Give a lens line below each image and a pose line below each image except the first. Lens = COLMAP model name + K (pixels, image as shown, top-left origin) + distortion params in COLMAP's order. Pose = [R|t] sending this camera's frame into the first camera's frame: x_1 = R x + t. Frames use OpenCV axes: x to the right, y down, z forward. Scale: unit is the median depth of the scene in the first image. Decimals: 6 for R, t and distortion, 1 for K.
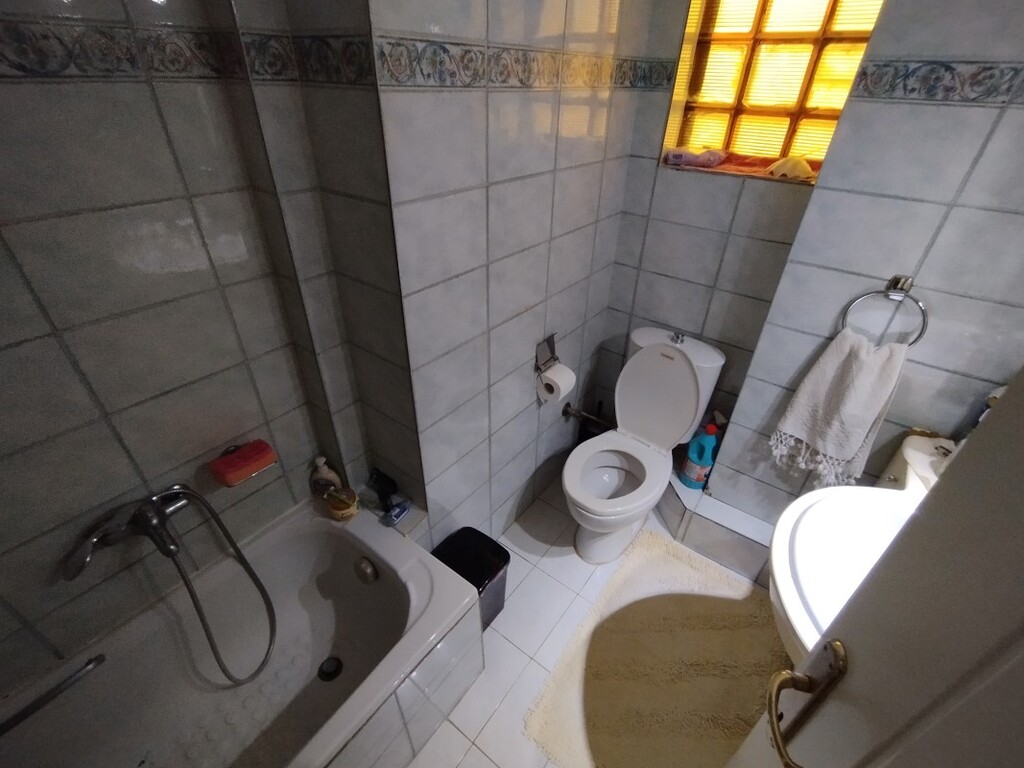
lens RADIAL K [[463.7, 0, 515.4], [0, 463.7, 384.1], [0, 0, 1]] dist [0.004903, 0.000169]
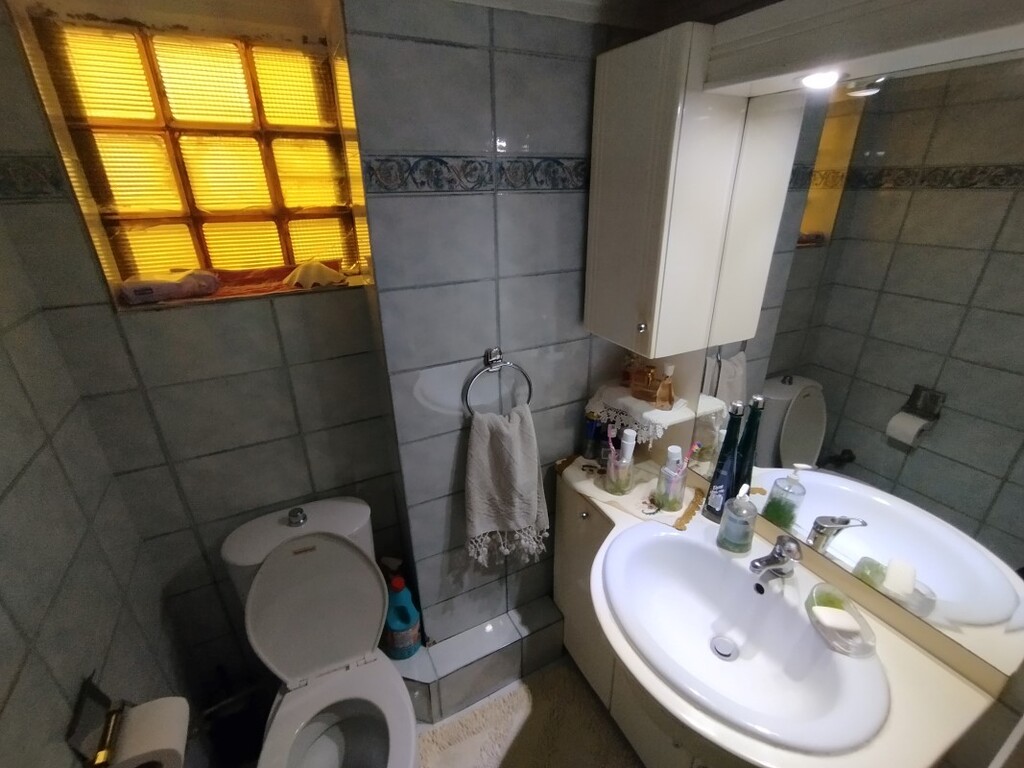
lens RADIAL K [[463.7, 0, 510.4], [0, 463.7, 384.6], [0, 0, 1]] dist [0.004903, 0.000169]
pose [[0.430716, -0.395207, 0.811354, -0.000240], [0.519824, 0.843549, 0.134935, -0.230525], [-0.737744, 0.363643, 0.568768, 0.346294]]
